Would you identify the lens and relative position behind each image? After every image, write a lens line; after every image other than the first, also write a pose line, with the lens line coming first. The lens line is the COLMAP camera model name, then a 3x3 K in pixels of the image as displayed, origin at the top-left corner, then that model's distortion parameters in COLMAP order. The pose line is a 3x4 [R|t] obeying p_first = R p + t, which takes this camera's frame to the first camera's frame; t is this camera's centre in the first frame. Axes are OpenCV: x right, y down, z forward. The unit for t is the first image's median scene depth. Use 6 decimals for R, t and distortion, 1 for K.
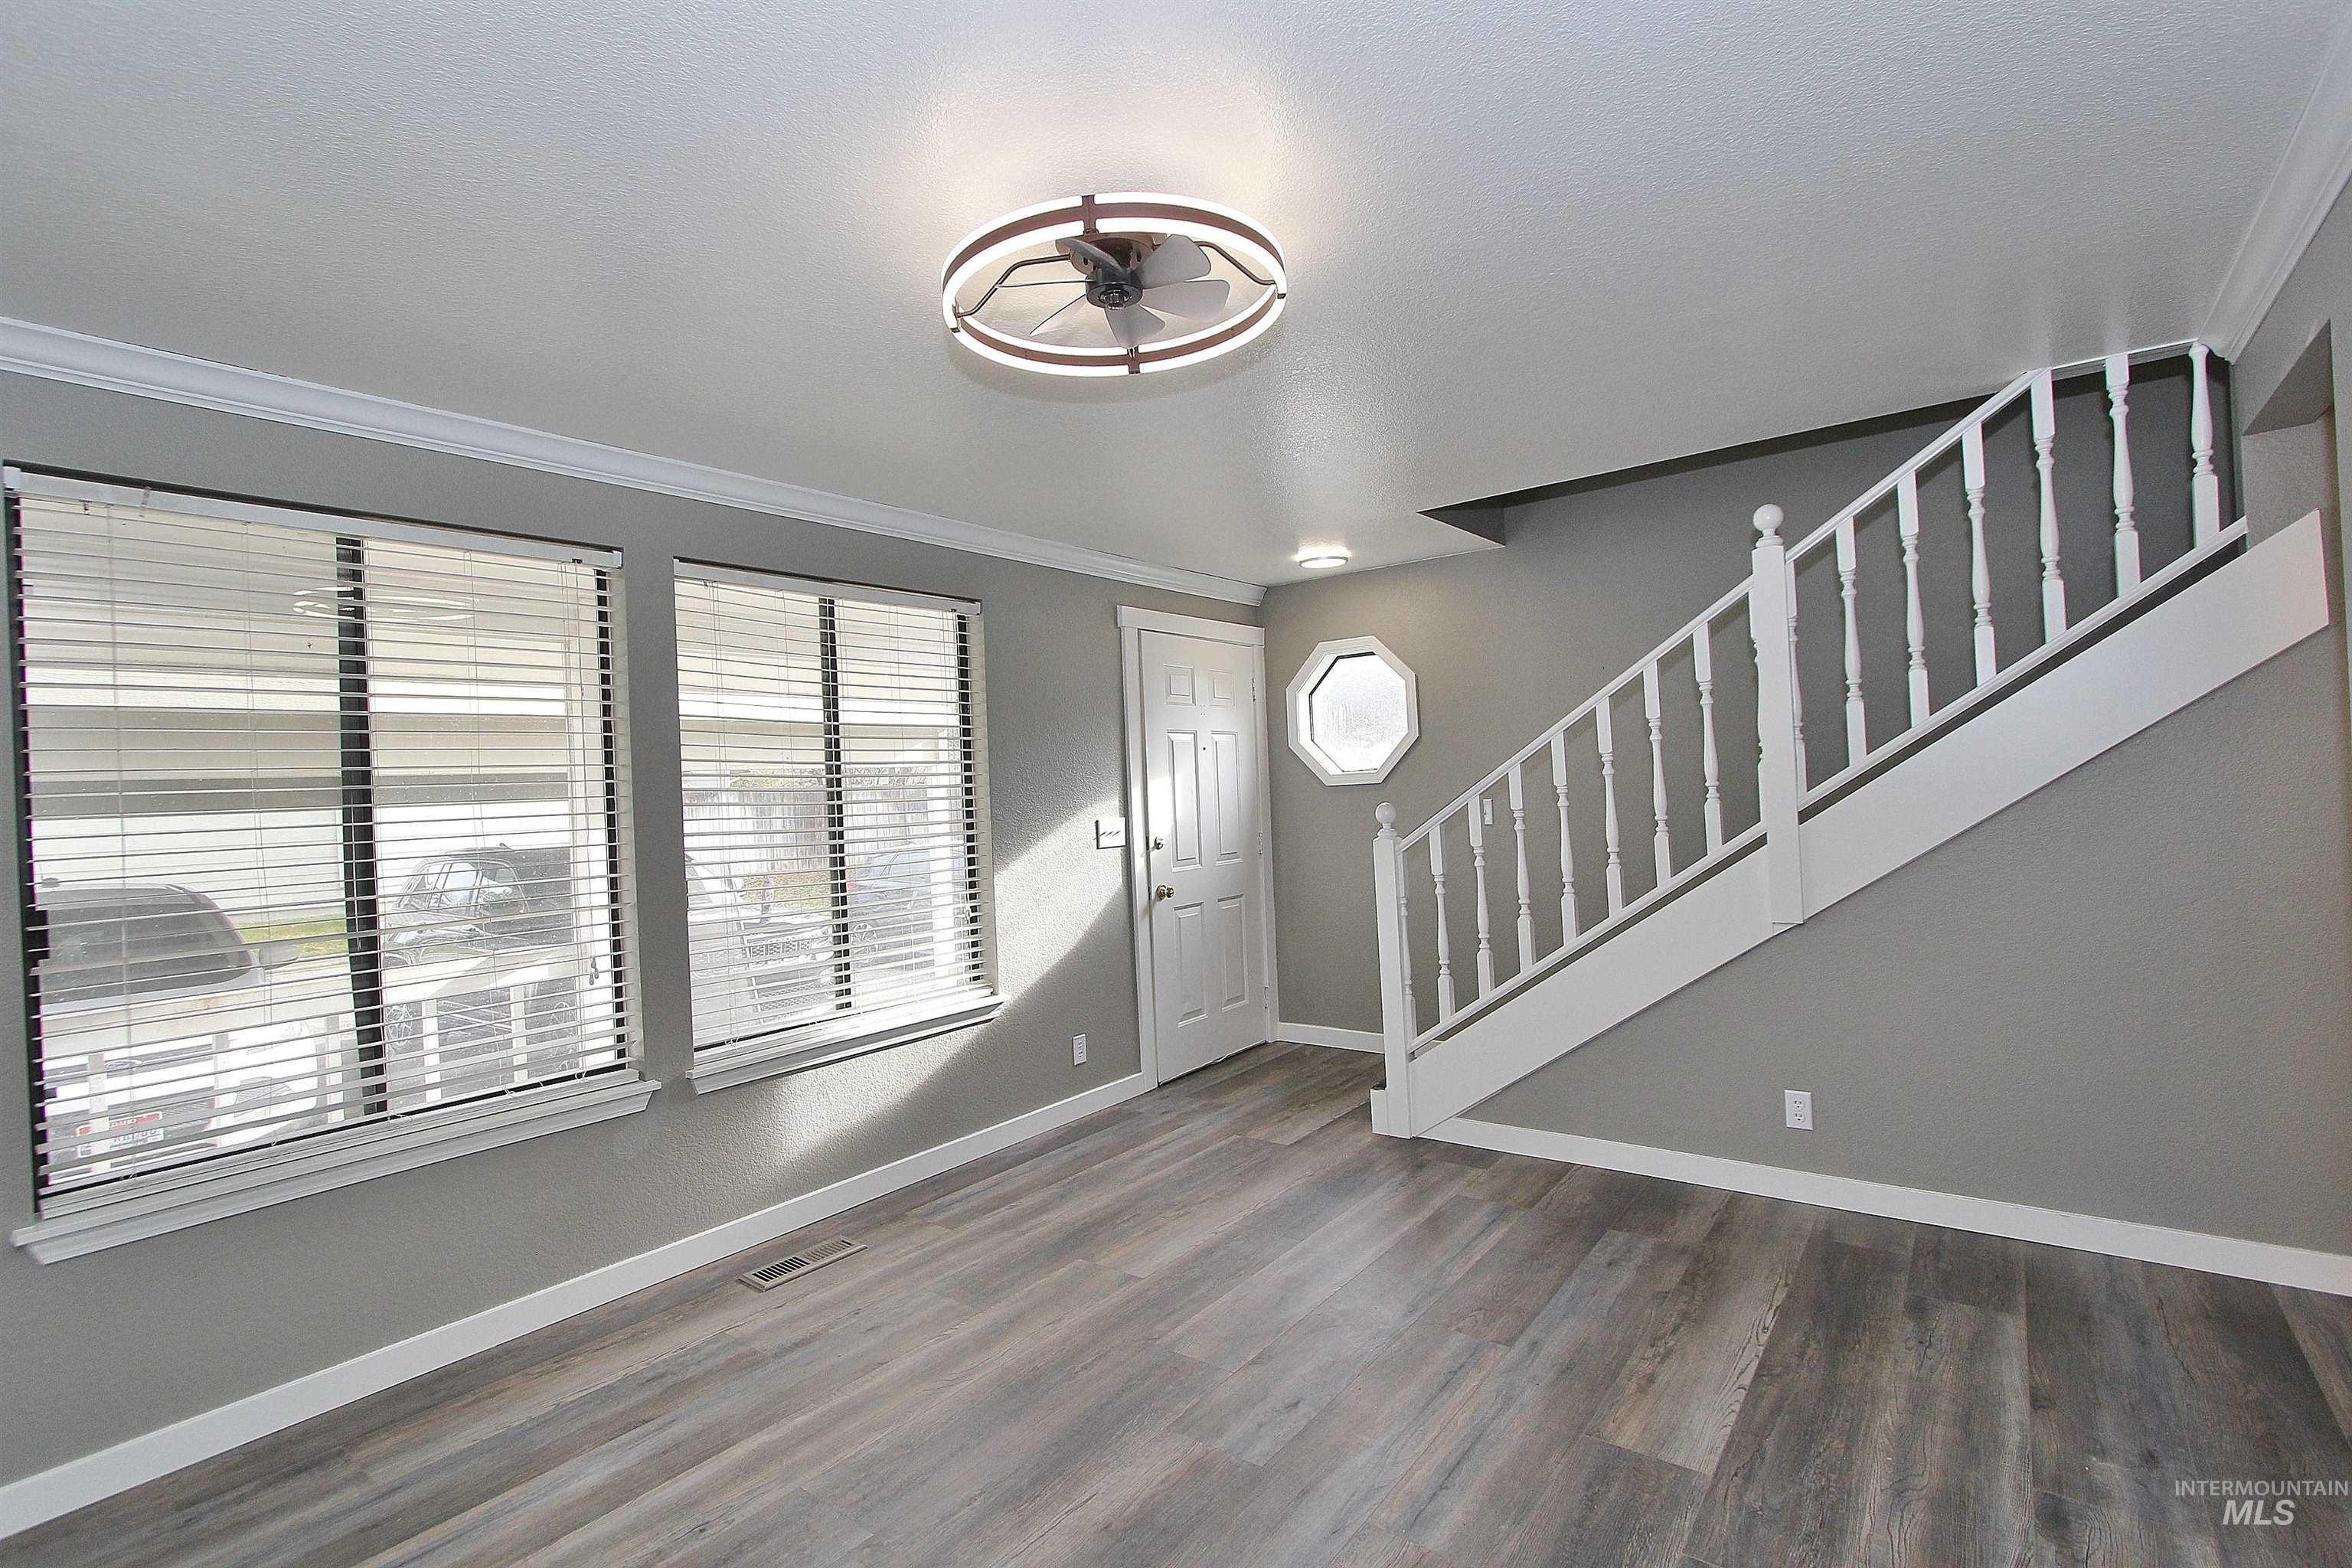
lens RADIAL K [[1078.3, 0, 1175.5], [0, 1078.3, 784.5], [0, 0, 1]] dist [-0.017737, 0.002558]
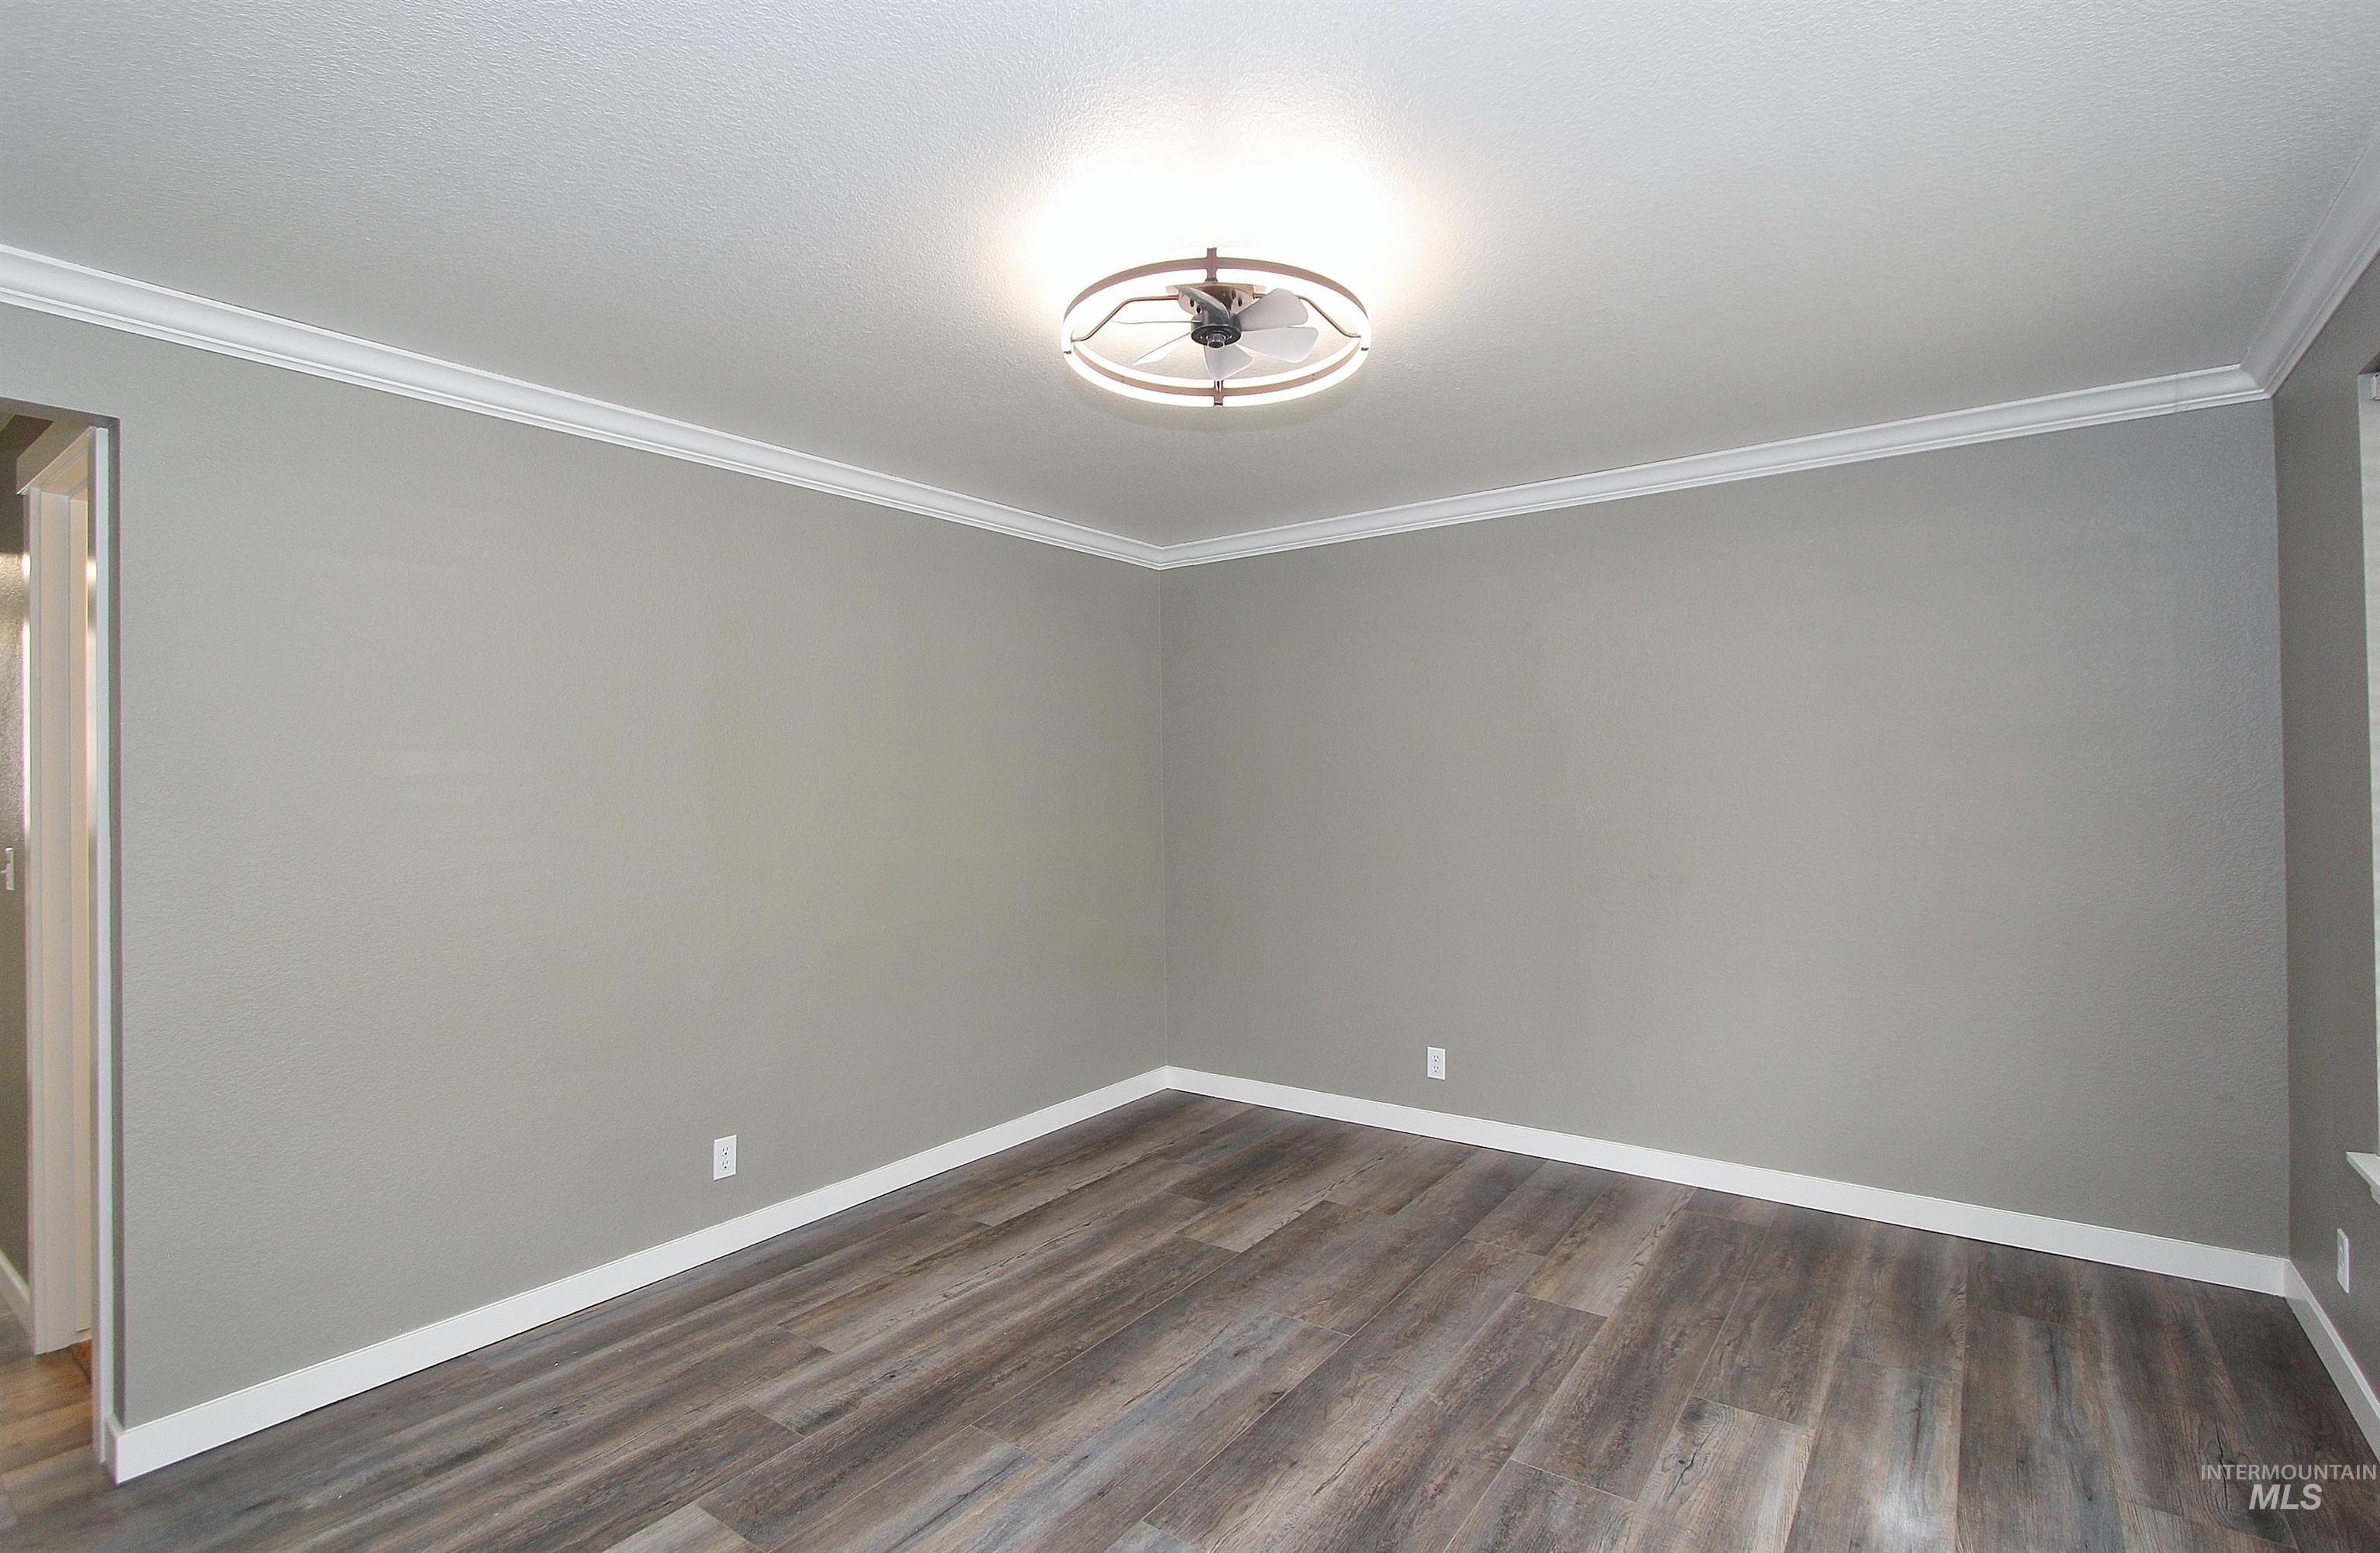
lens RADIAL K [[1110.2, 0, 1185.6], [0, 1110.2, 773.9], [0, 0, 1]] dist [-0.010667, -0.000684]
pose [[-0.997822, 0.059598, -0.028285, 0.016431], [0.059908, 0.998151, -0.010276, 0.003923], [0.027620, -0.011948, -0.999547, 1.044680]]
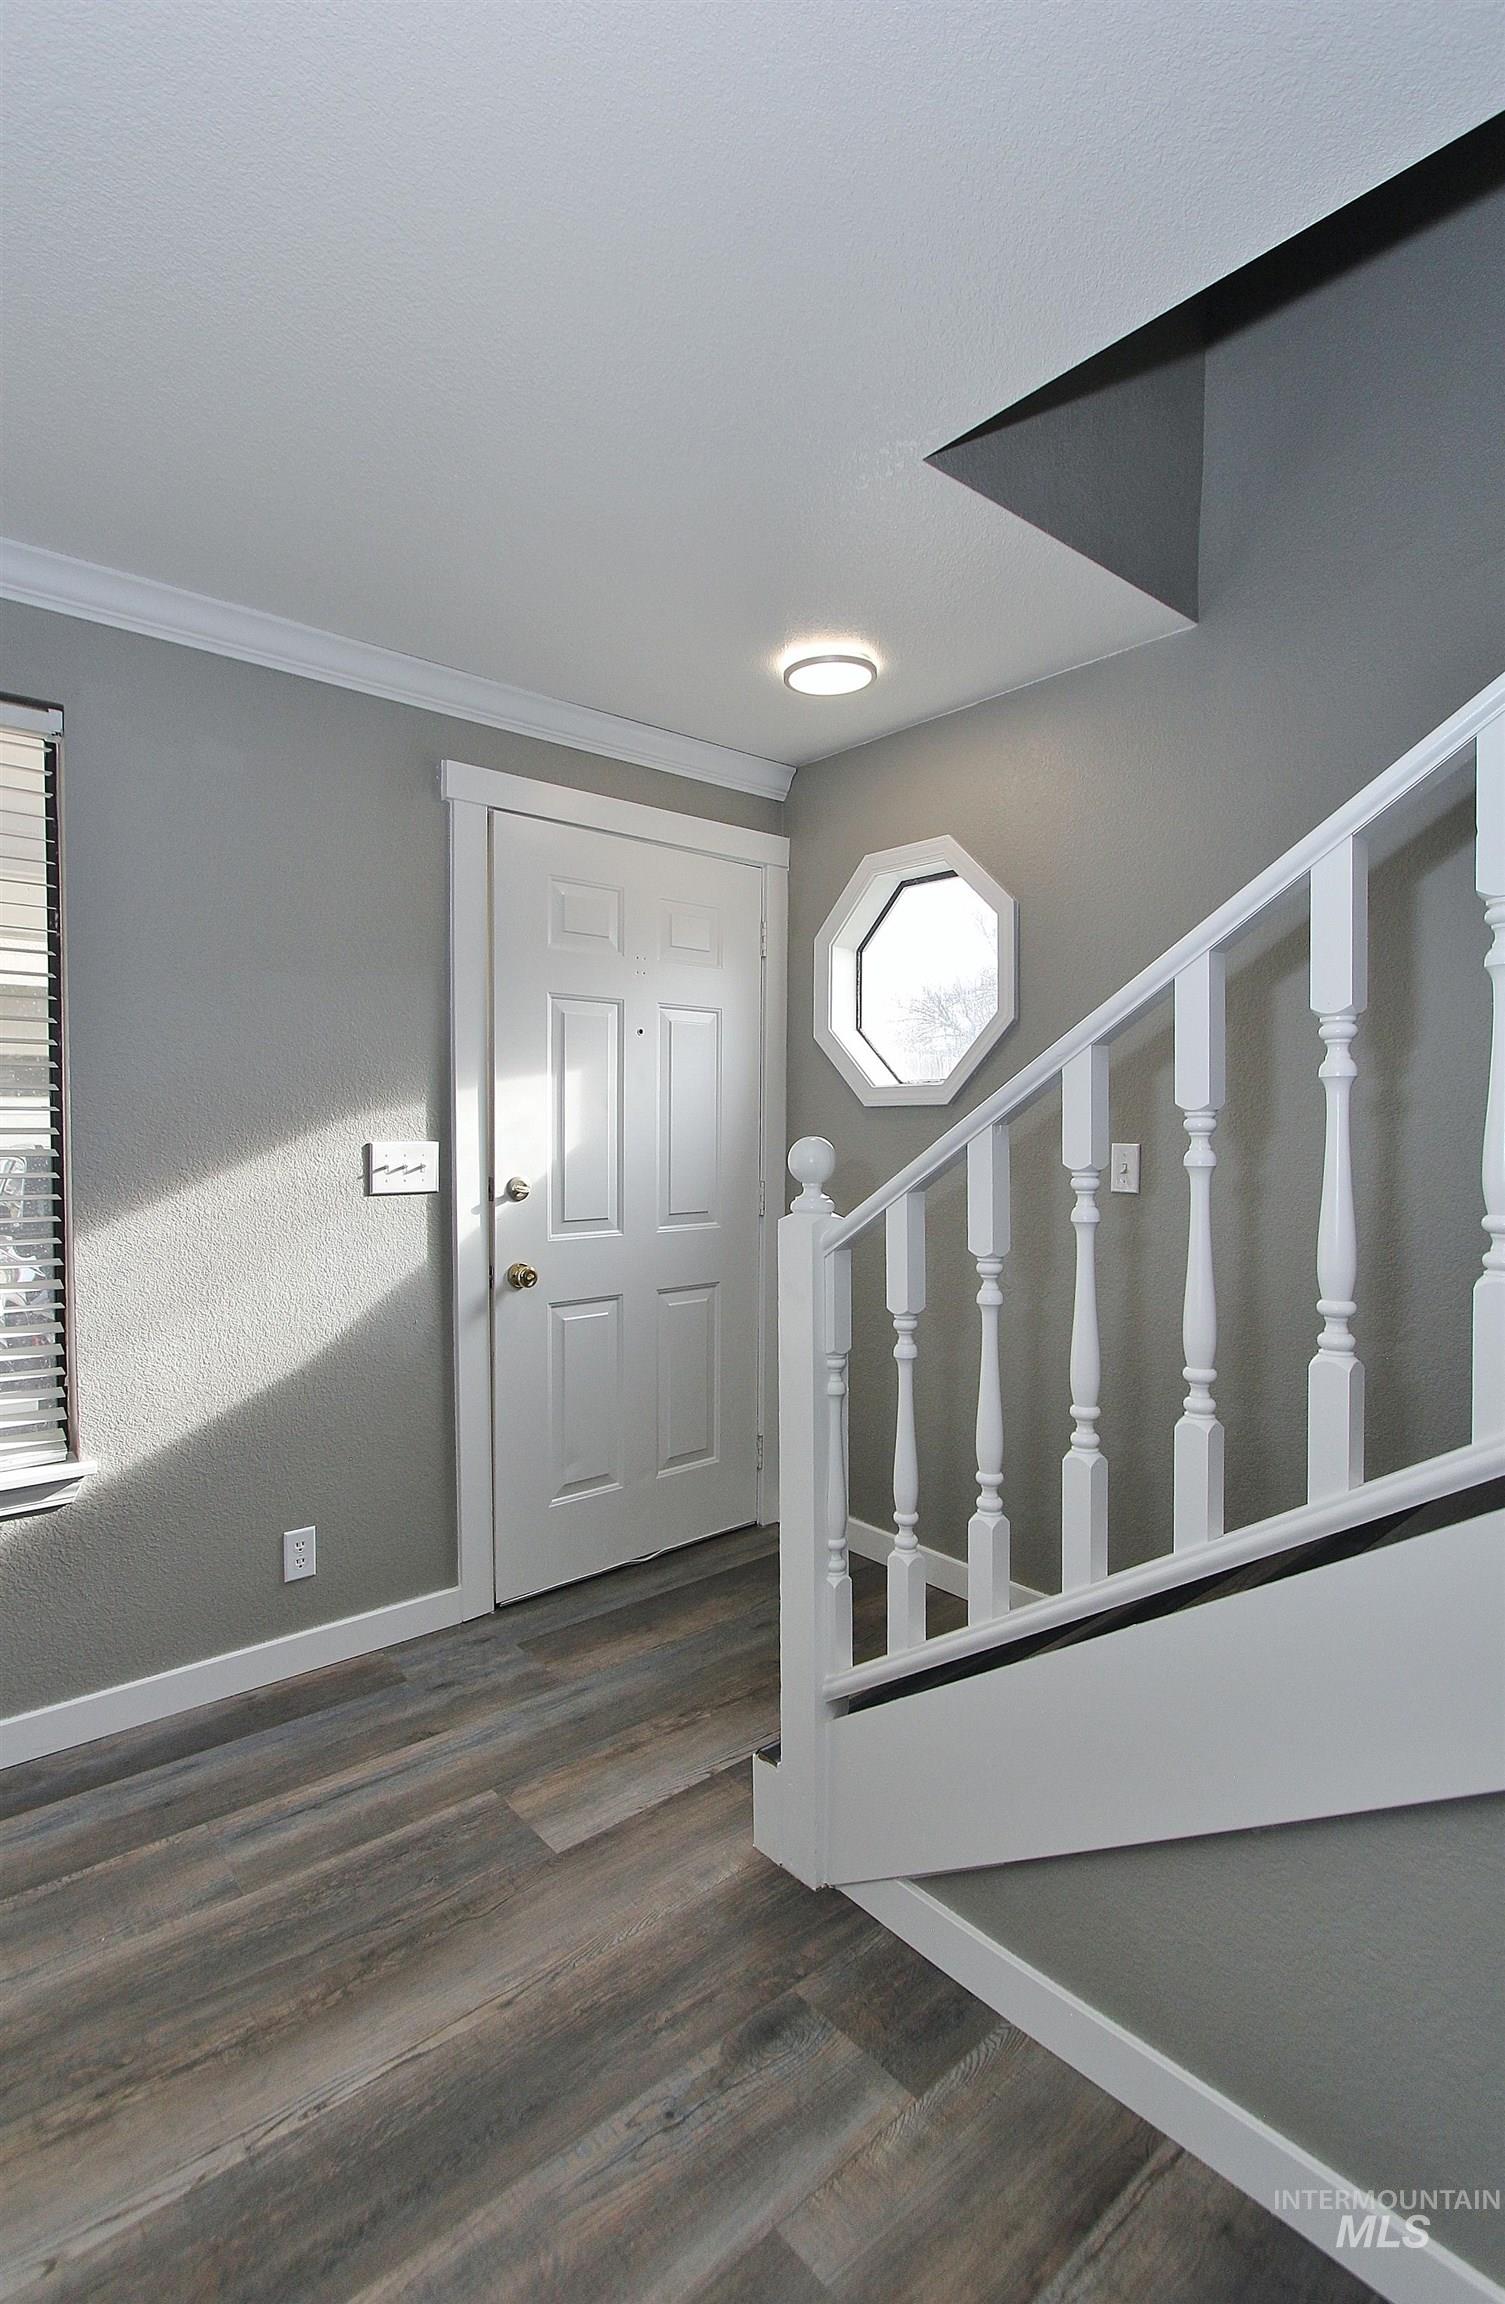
lens RADIAL K [[1074.6, 0, 742.3], [0, 1074.6, 1163.7], [0, 0, 1]] dist [-0.010667, -0.000684]
pose [[0.977756, 0.055552, -0.202258, 0.264383], [-0.045856, 0.997577, 0.052313, 0.006405], [0.204674, -0.041875, 0.977934, 0.578945]]
